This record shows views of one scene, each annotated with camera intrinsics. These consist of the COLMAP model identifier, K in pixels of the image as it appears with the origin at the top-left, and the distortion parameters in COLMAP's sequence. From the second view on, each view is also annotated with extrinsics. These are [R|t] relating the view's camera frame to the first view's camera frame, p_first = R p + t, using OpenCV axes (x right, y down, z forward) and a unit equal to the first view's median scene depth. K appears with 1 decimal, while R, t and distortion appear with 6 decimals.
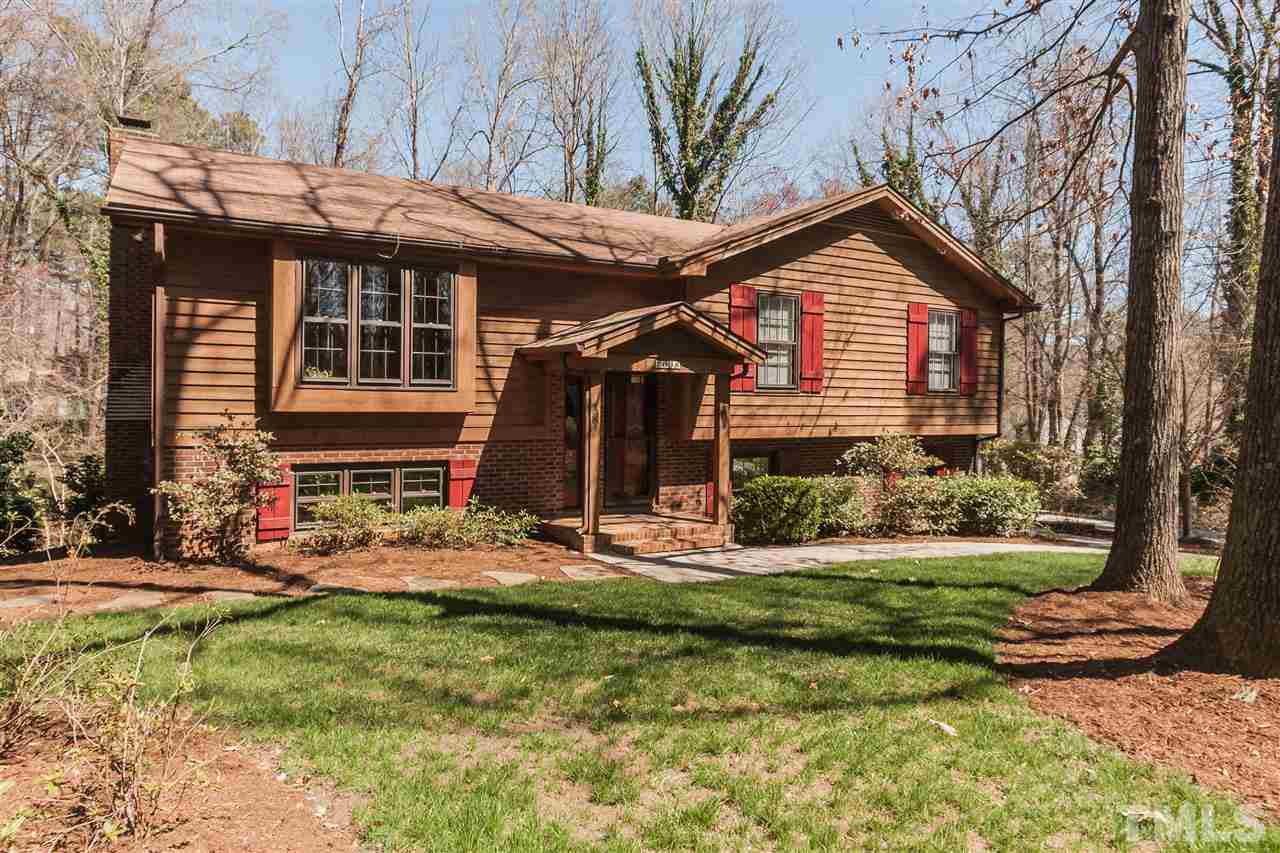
lens RADIAL K [[740.6, 0, 639.2], [0, 740.6, 407.1], [0, 0, 1]] dist [0.000033, 0.000115]
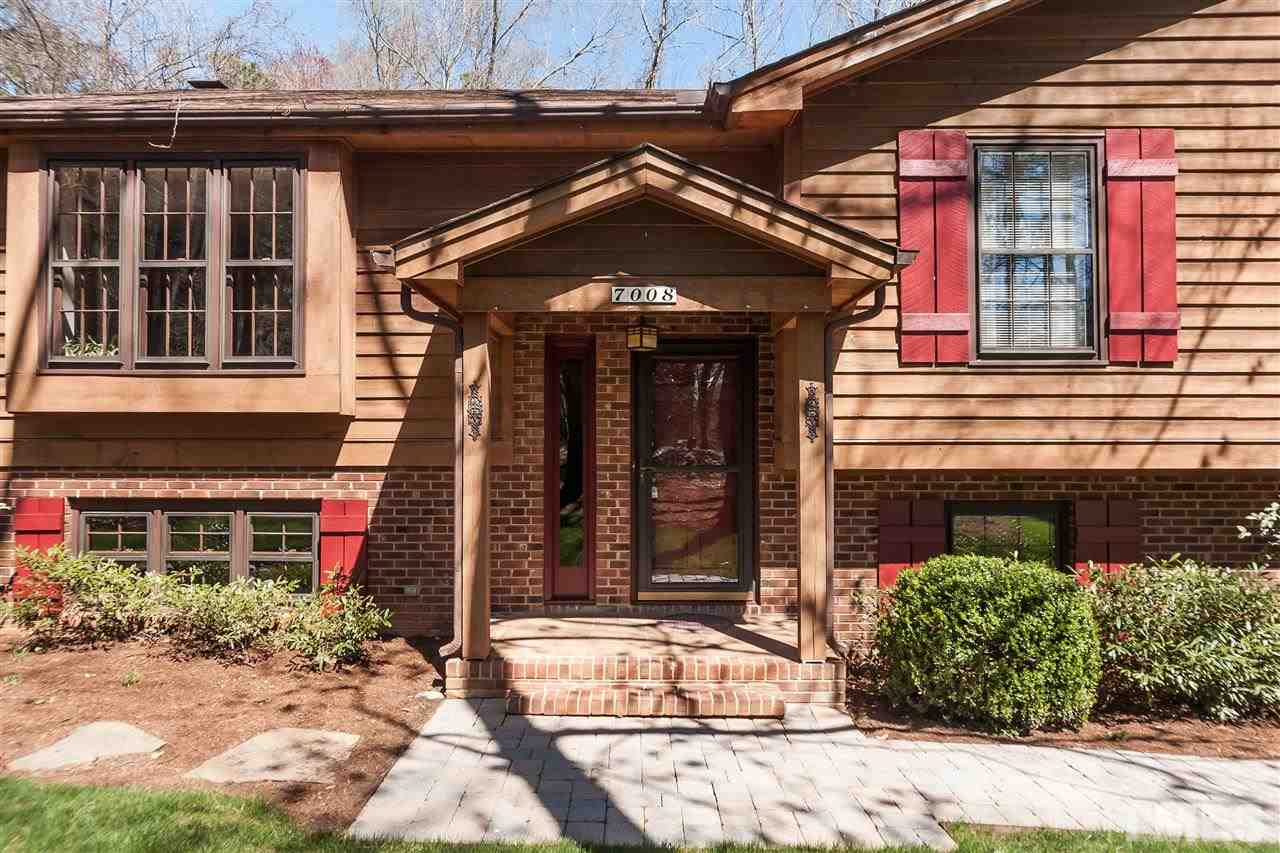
lens RADIAL K [[905.0, 0, 640.0], [0, 905.0, 426.5], [0, 0, 1]] dist [-0.001671, 0.003642]
pose [[0.865132, -0.023622, -0.500988, 0.284447], [0.005523, 0.999278, -0.037579, 0.039778], [0.501514, 0.029743, 0.864638, 0.480700]]
